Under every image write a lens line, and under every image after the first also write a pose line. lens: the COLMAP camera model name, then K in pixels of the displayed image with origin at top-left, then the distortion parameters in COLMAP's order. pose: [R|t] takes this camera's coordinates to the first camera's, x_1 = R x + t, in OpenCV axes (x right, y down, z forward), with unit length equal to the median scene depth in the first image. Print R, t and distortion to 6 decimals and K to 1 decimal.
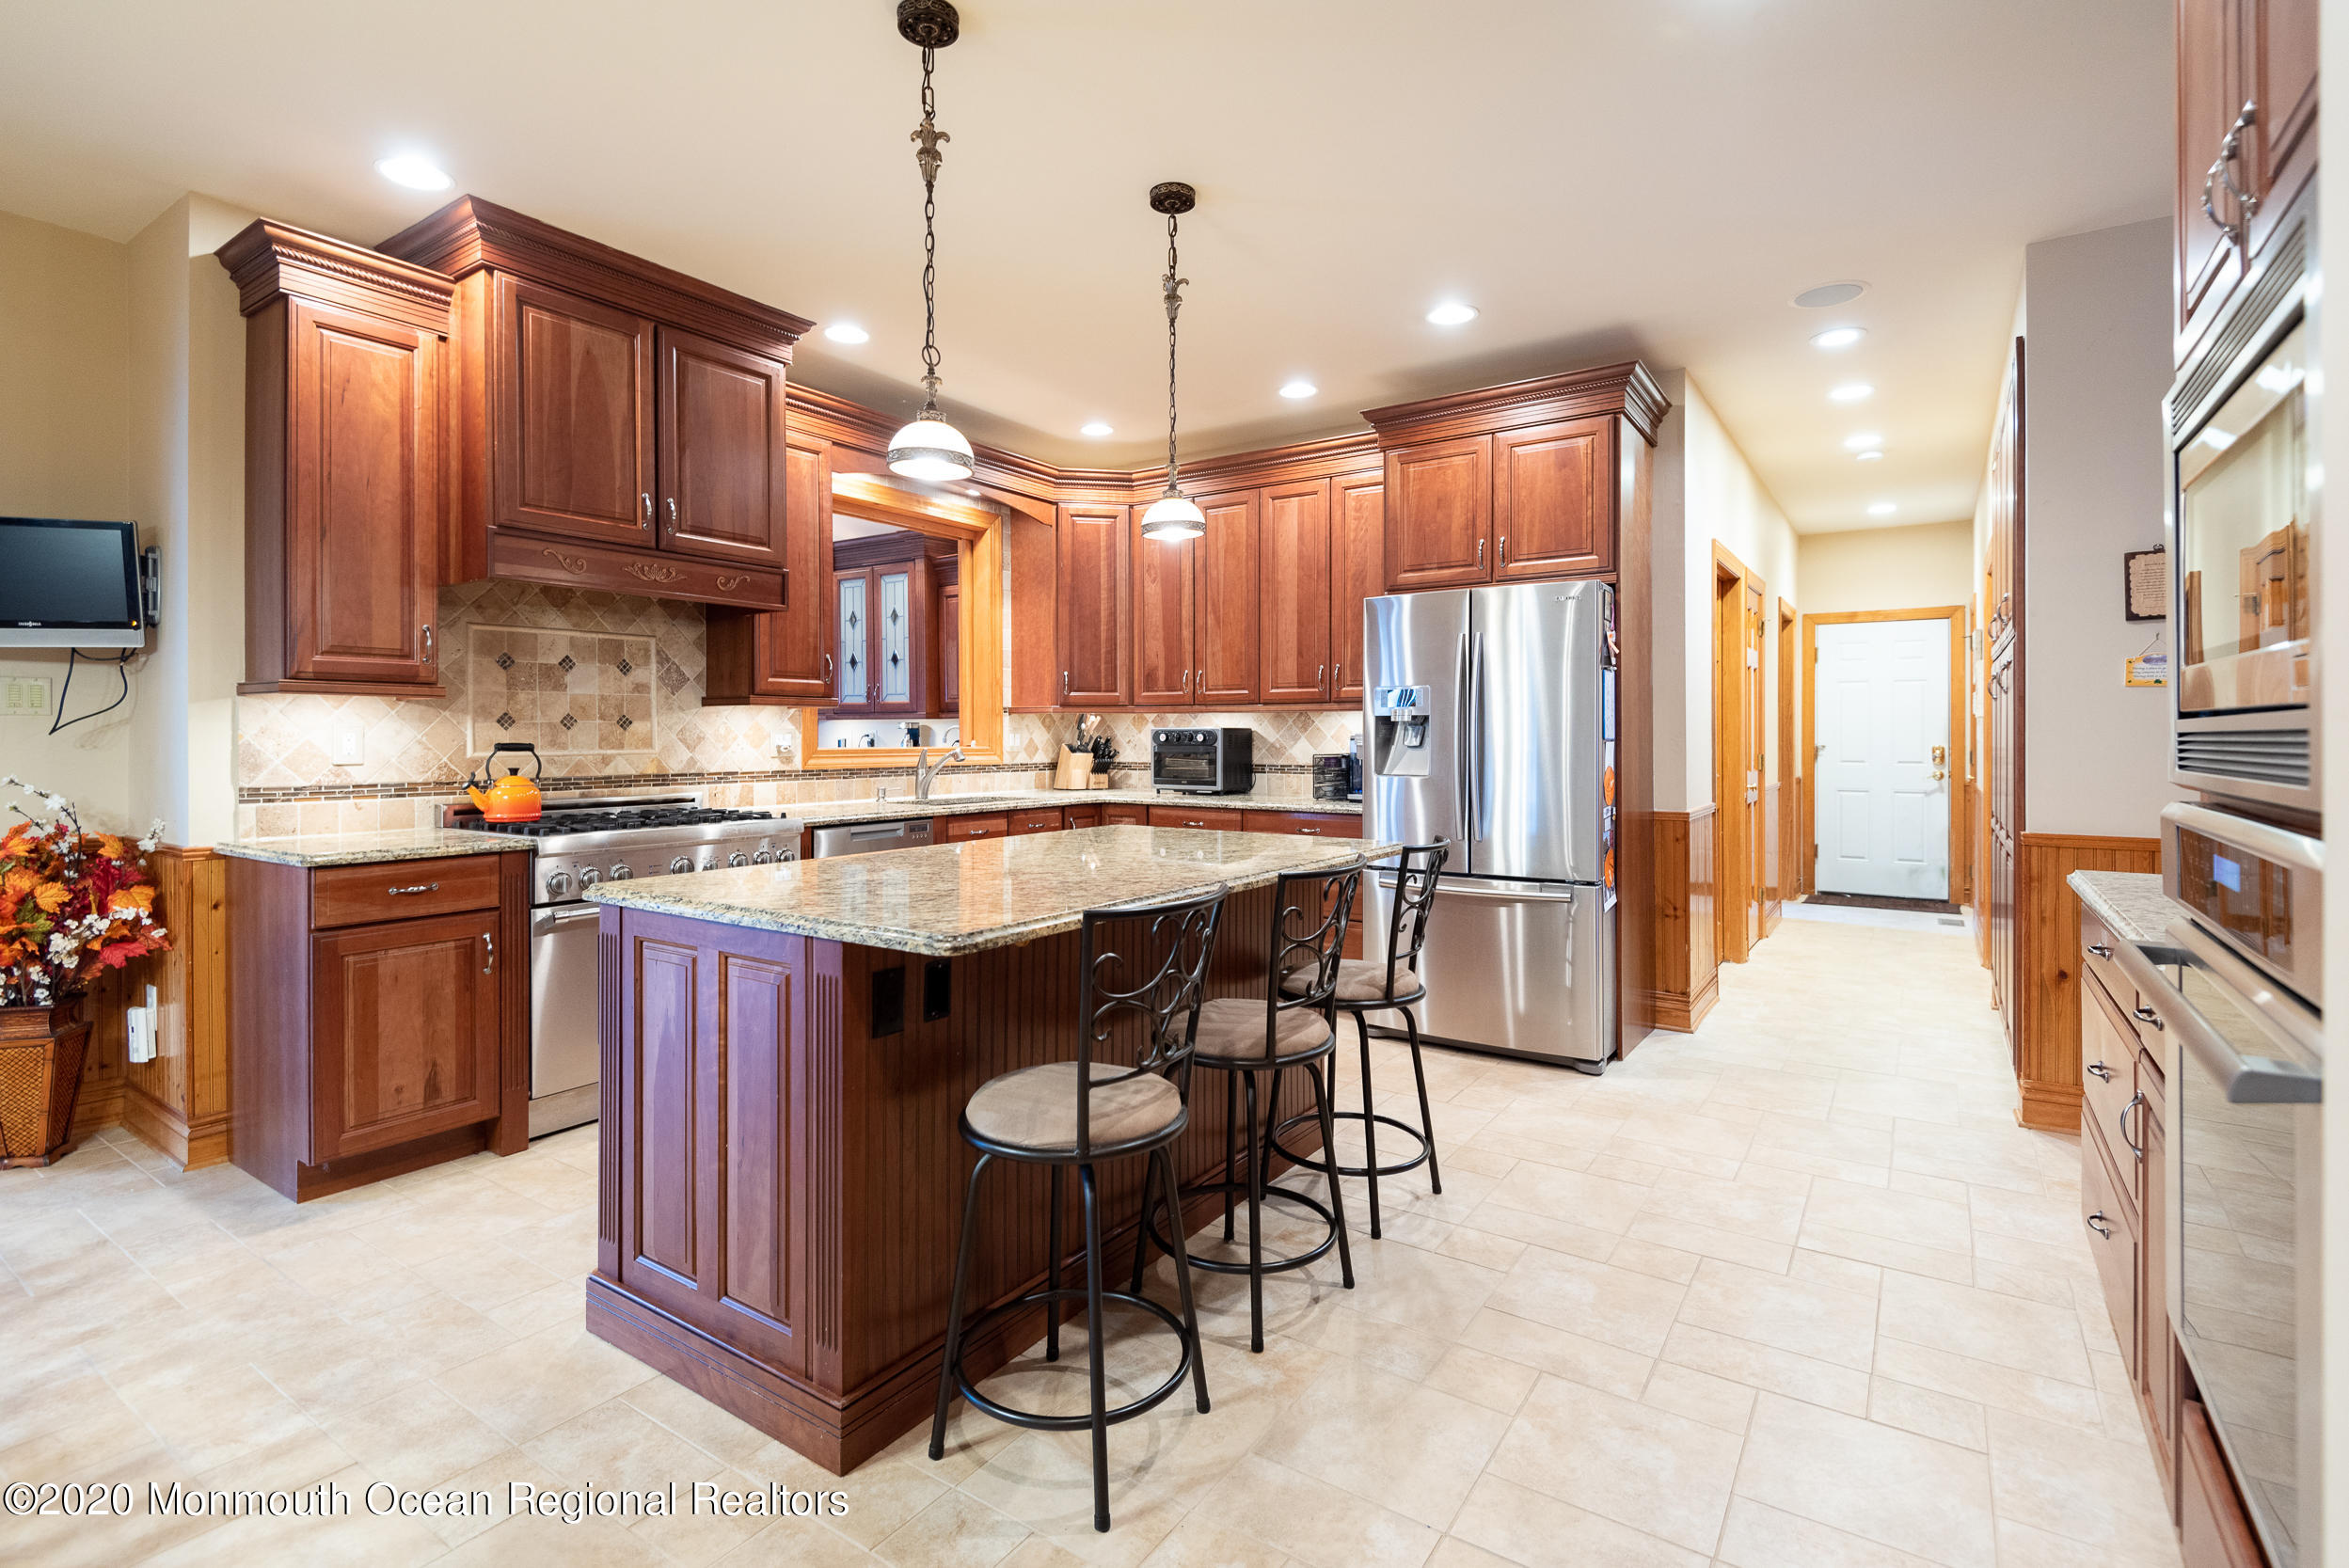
lens RADIAL K [[1116.7, 0, 1102.5], [0, 1116.7, 738.4], [0, 0, 1]] dist [0.001174, -0.000007]
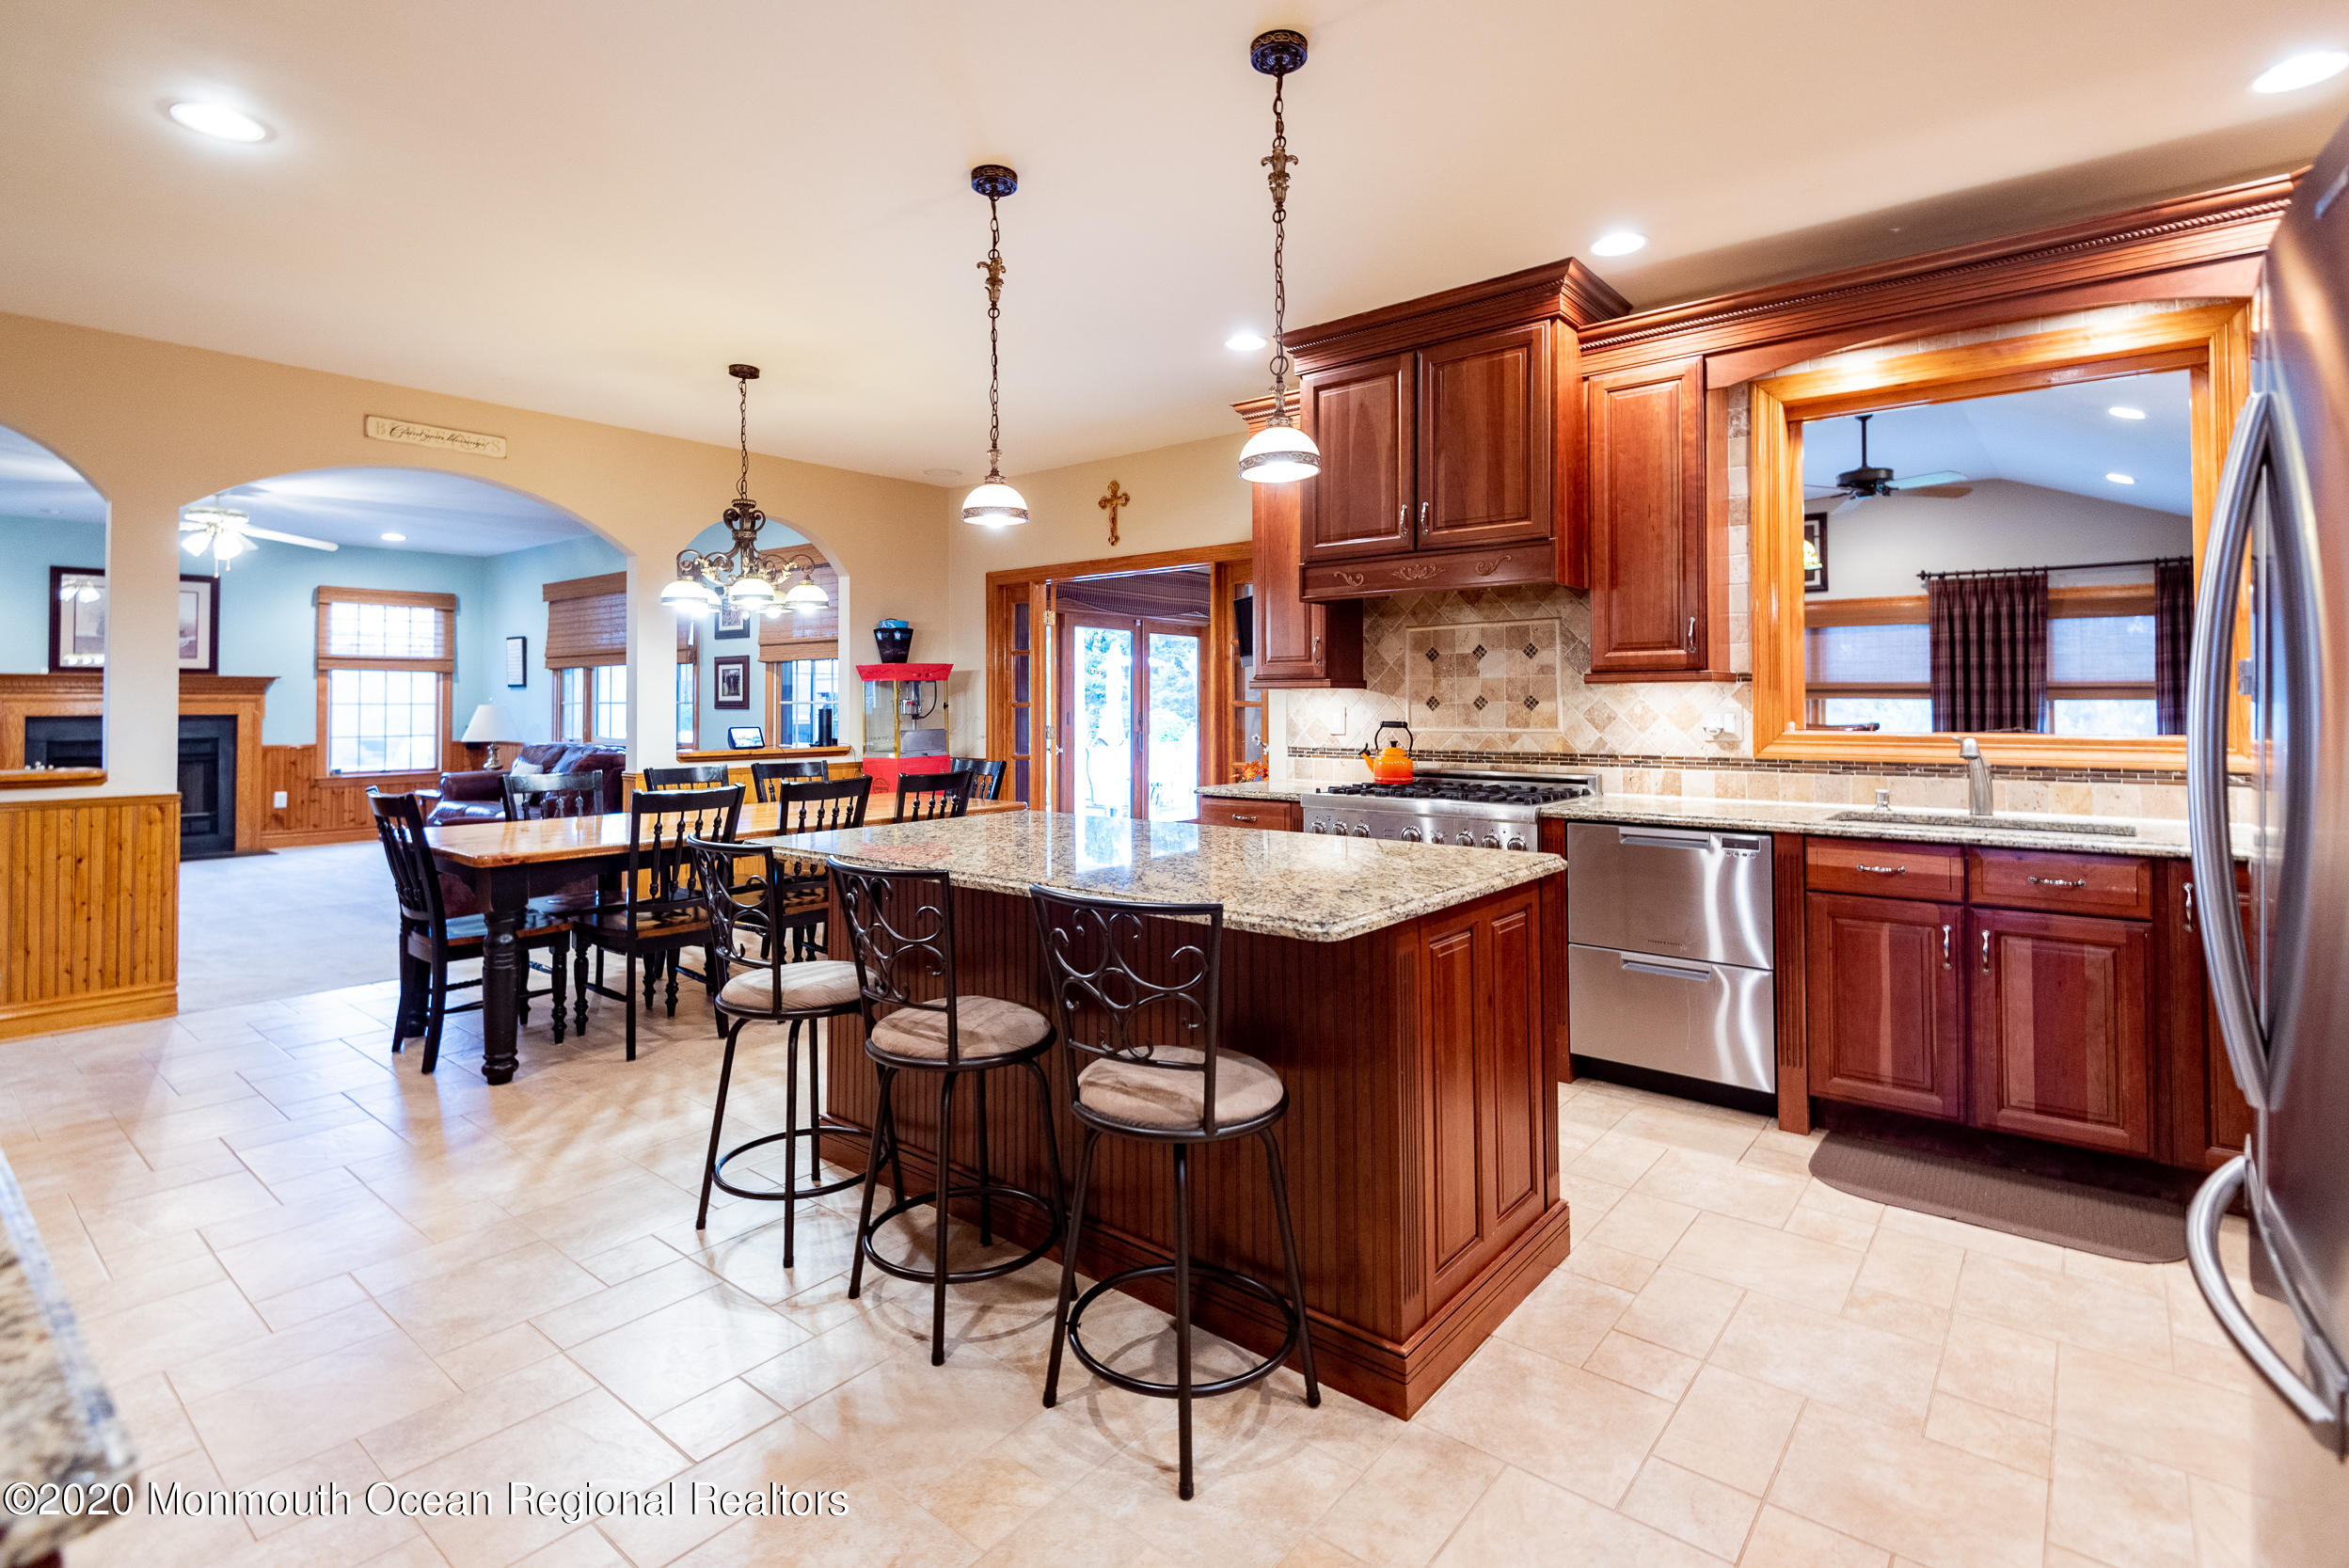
lens RADIAL K [[1125.1, 0, 1211.0], [0, 1125.1, 684.7], [0, 0, 1]] dist [0.000222, -0.000185]
pose [[-0.048529, -0.017349, -0.998671, 0.669295], [0.001576, 0.999847, -0.017446, -0.013683], [0.998821, -0.002421, -0.048494, 0.766088]]
